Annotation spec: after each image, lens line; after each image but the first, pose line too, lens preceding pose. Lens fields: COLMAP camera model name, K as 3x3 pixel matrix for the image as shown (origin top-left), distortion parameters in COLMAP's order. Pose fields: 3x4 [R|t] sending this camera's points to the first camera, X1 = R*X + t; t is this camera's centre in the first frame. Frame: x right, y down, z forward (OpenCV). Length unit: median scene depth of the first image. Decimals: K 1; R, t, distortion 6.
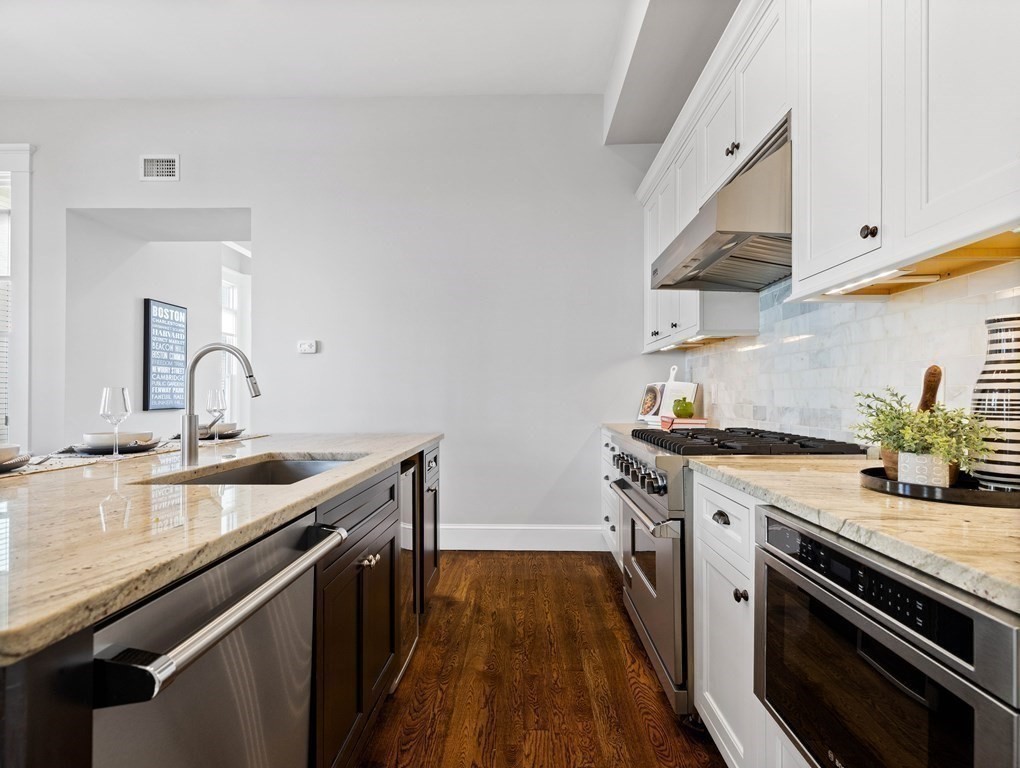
lens RADIAL K [[514.8, 0, 511.0], [0, 514.8, 389.3], [0, 0, 1]] dist [0.004796, 0.000431]
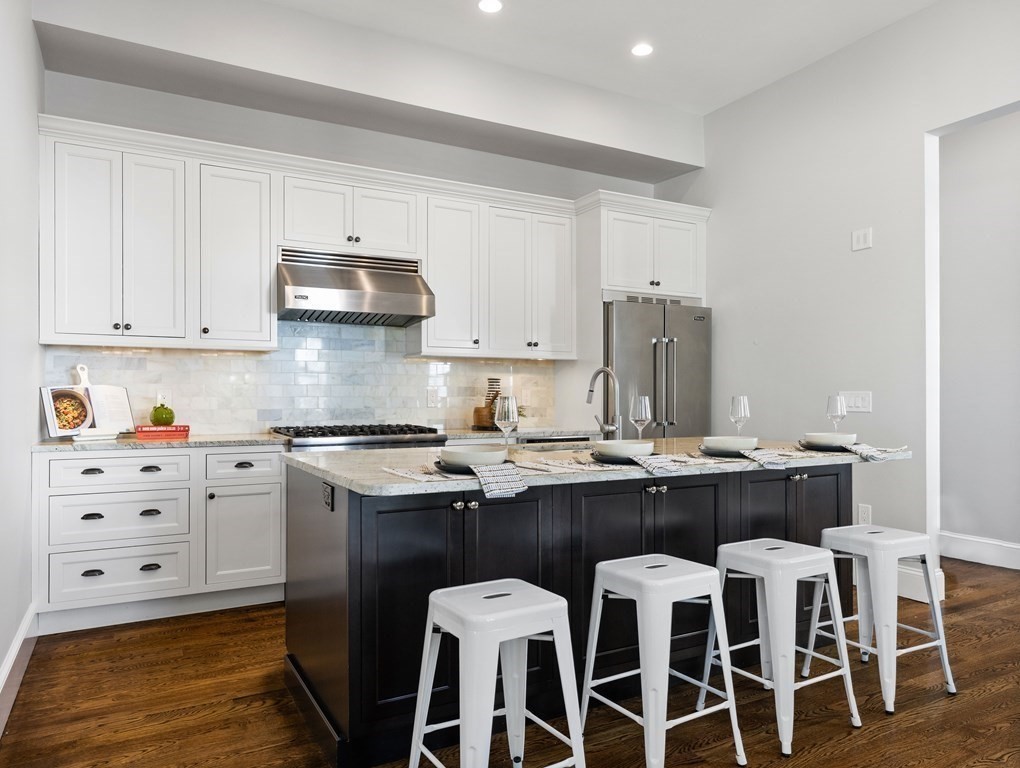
lens RADIAL K [[697.2, 0, 510.7], [0, 697.2, 389.3], [0, 0, 1]] dist [0.000689, 0.000411]
pose [[-0.512825, 0.008025, 0.858456, -1.076282], [-0.012349, 0.999784, -0.016724, 0.003759], [-0.858404, -0.019178, -0.512615, 1.131872]]
